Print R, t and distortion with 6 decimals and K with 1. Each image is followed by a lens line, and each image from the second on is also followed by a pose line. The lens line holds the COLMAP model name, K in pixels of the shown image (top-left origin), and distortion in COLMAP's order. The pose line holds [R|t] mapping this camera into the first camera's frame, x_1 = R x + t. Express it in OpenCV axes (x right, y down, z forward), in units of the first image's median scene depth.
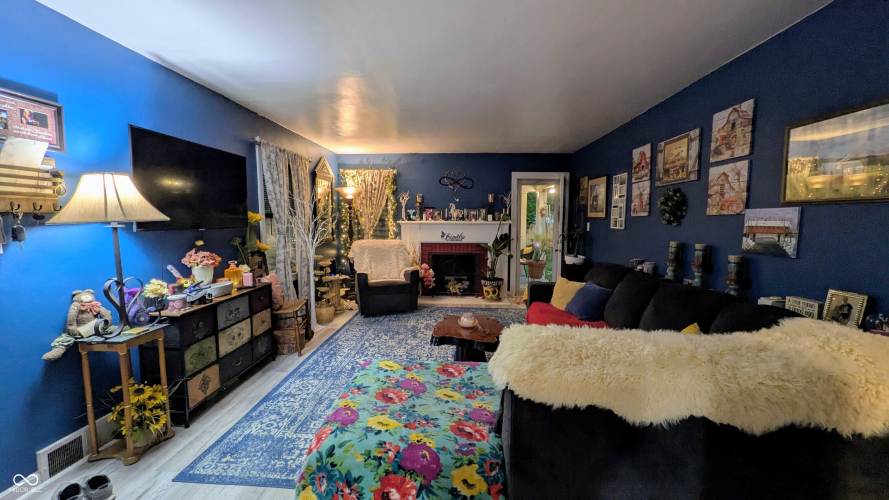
lens RADIAL K [[347.1, 0, 445.5], [0, 347.1, 247.3], [0, 0, 1]] dist [-0.002672, -0.000495]
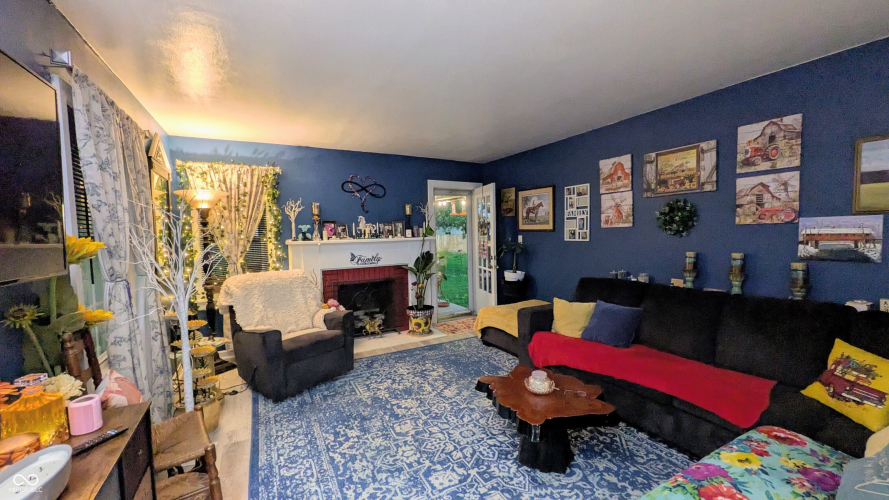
lens RADIAL K [[347.1, 0, 445.5], [0, 347.1, 248.2], [0, 0, 1]] dist [-0.002672, -0.000495]
pose [[0.854469, -0.048955, 0.517191, -0.334035], [0.069185, 0.997405, -0.019893, -0.041021], [-0.514875, 0.052780, 0.855639, 0.375772]]
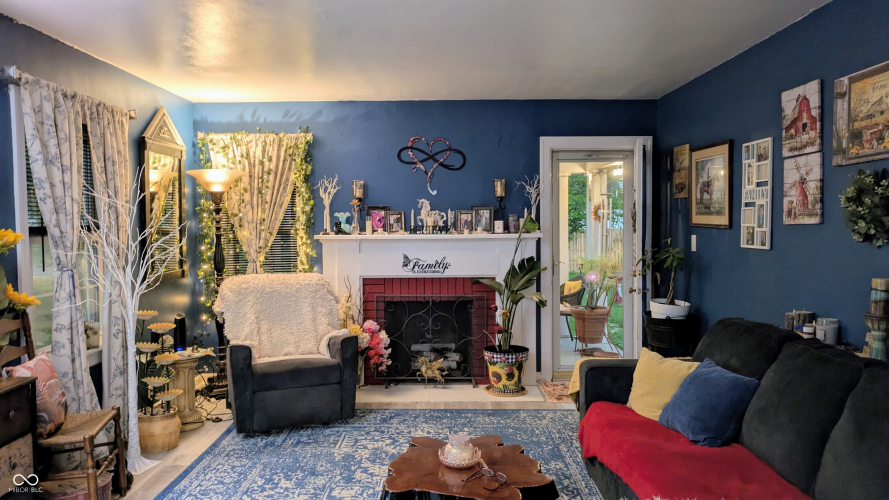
lens RADIAL K [[660.8, 0, 439.7], [0, 660.8, 241.9], [0, 0, 1]] dist [0.036326, -0.025385]
pose [[0.999058, -0.012507, 0.041561, 0.002497], [0.014660, 0.998544, -0.051908, -0.020904], [-0.040851, 0.052469, 0.997787, 0.064873]]
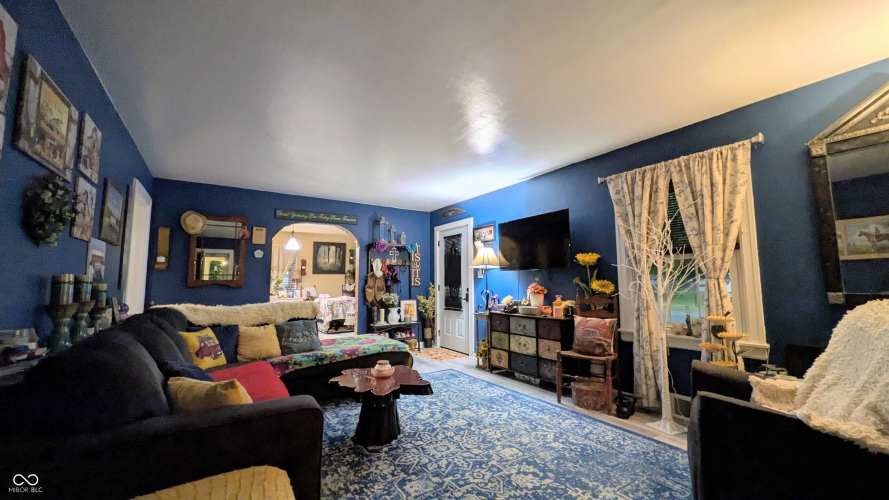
lens RADIAL K [[347.1, 0, 445.1], [0, 347.1, 248.6], [0, 0, 1]] dist [-0.002672, -0.000495]
pose [[-0.807766, -0.057416, -0.586700, 0.356003], [-0.047218, 0.998350, -0.032691, -0.052592], [0.587609, 0.001296, -0.809144, 1.368948]]
